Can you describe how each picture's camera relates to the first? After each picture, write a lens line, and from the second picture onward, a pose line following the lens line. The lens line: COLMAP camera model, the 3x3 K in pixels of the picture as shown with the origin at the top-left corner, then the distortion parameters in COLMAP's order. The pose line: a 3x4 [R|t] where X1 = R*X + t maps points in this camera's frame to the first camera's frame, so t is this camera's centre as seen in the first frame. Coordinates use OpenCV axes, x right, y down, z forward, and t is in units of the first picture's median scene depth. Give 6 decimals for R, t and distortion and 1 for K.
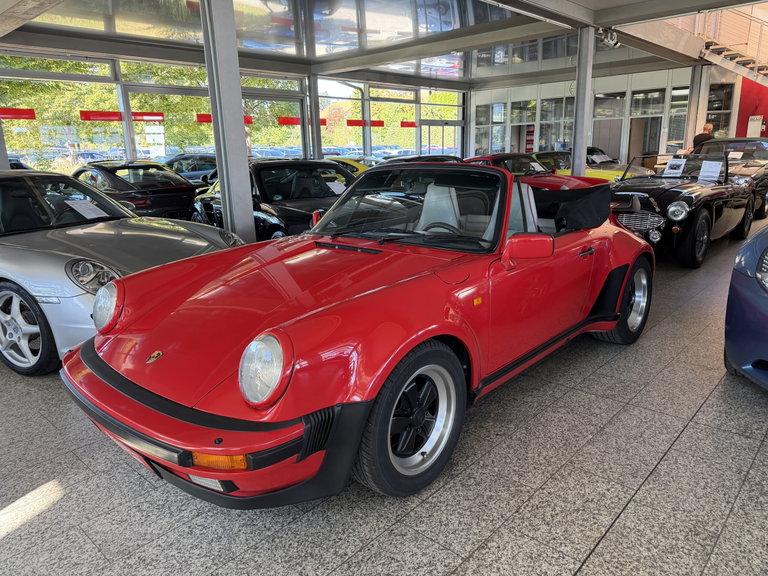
lens RADIAL K [[538.8, 0, 373.5], [0, 538.8, 291.6], [0, 0, 1]] dist [0.040270, -0.042851]
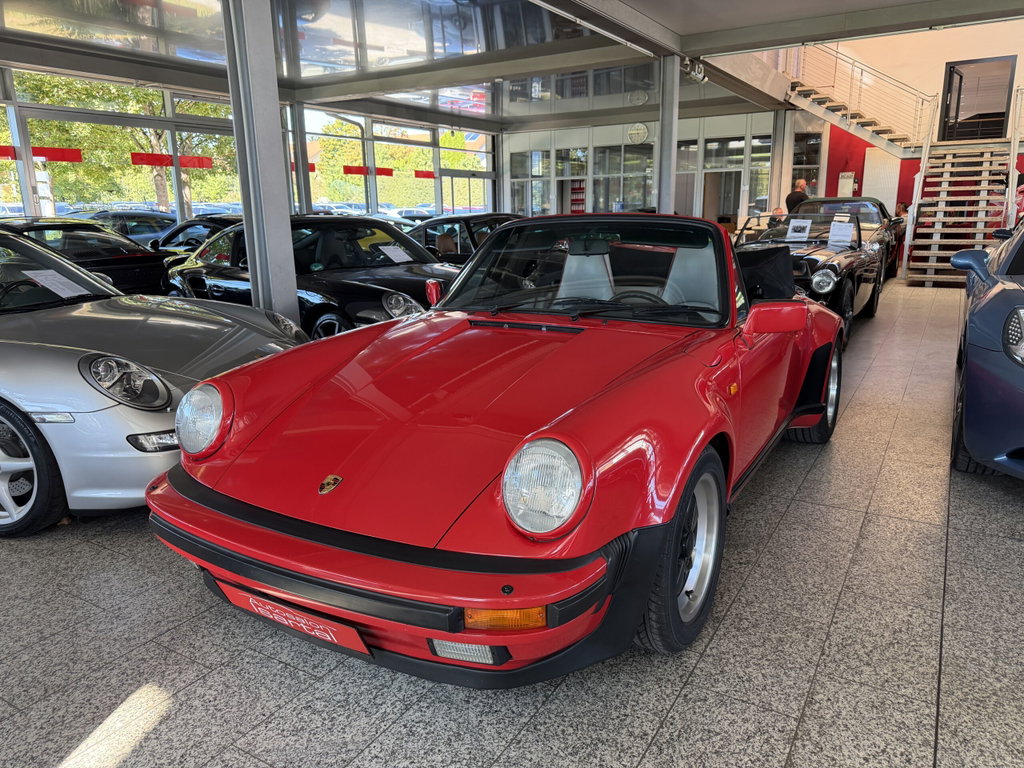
lens RADIAL K [[724.7, 0, 498.9], [0, 724.7, 384.9], [0, 0, 1]] dist [0.047049, -0.057846]
pose [[0.980706, -0.035648, 0.192213, -0.049116], [0.039836, 0.999045, -0.017967, 0.002736], [-0.191389, 0.025277, 0.981189, 0.006781]]
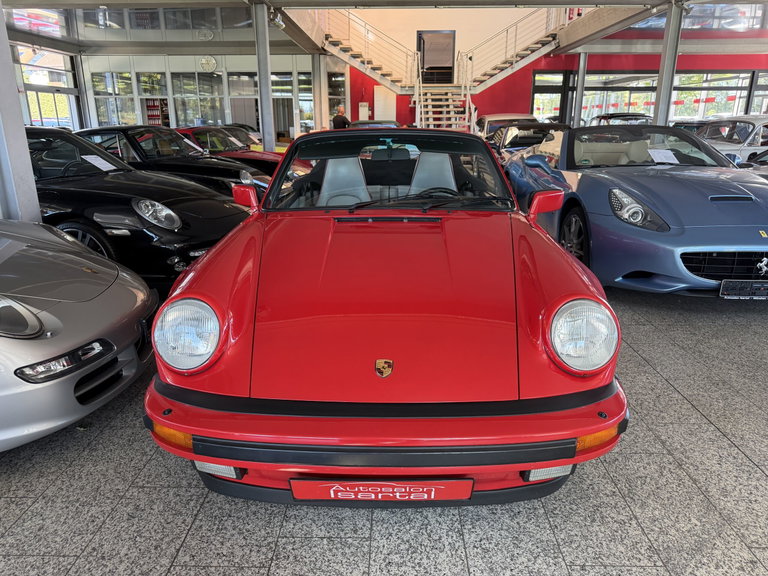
lens RADIAL K [[549.0, 0, 384.0], [0, 549.0, 288.0], [0, 0, 1]] dist [0.028189, -0.046794]
pose [[0.746143, -0.164534, 0.645134, -0.119871], [0.147223, 0.985770, 0.081135, -0.007632], [-0.649304, 0.034440, 0.759749, 0.053674]]
